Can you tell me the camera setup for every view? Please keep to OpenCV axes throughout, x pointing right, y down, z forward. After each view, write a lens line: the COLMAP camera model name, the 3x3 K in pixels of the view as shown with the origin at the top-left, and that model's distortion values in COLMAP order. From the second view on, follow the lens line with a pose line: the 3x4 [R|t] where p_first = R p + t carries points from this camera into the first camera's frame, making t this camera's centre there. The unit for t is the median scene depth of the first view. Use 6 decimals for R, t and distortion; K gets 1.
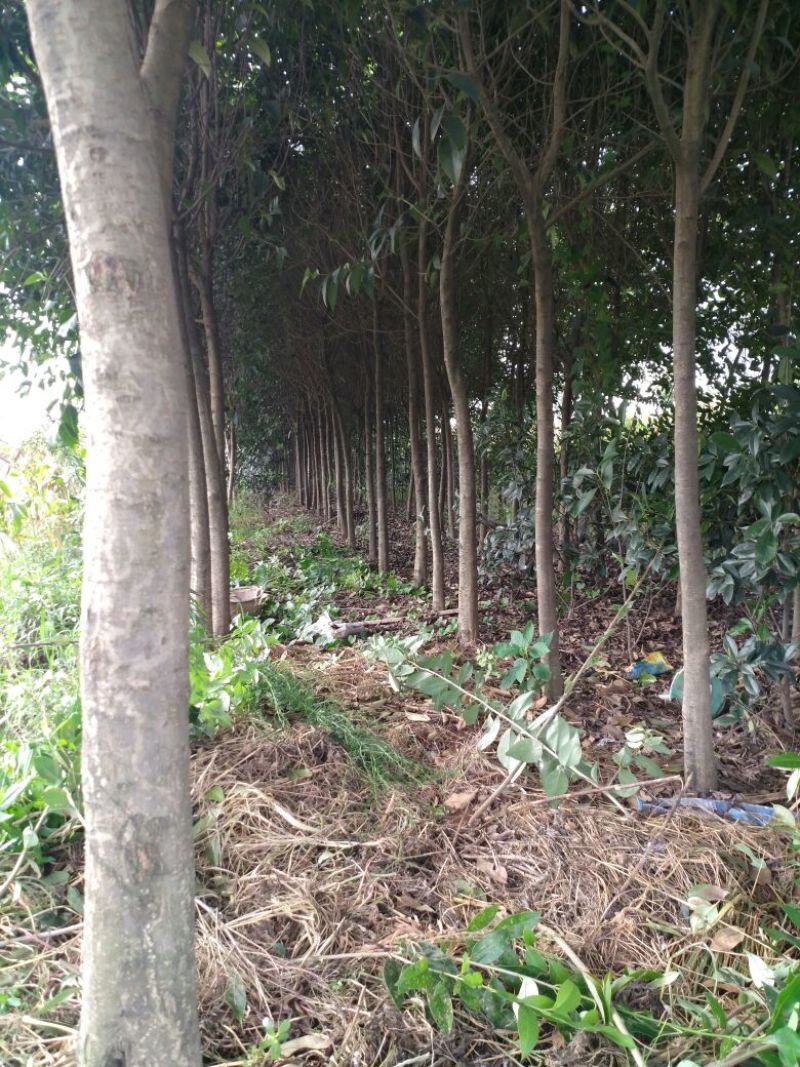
lens RADIAL K [[791.2, 0, 400.0], [0, 791.2, 533.5], [0, 0, 1]] dist [0.004349, -0.005661]
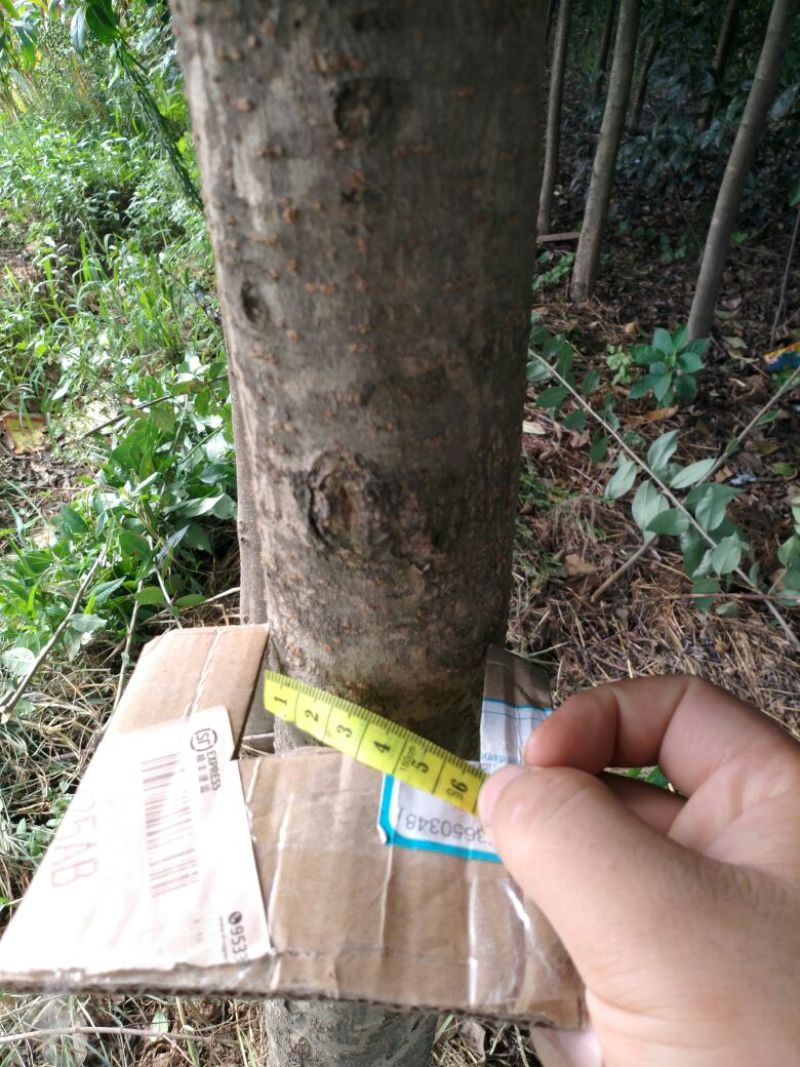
lens RADIAL K [[803.9, 0, 395.9], [0, 803.9, 505.6], [0, 0, 1]] dist [0.002900, -0.004560]
pose [[0.994414, 0.100978, -0.030719, -0.112086], [-0.072187, 0.863003, 0.500014, -0.156826], [0.077001, -0.495004, 0.865472, 0.234417]]
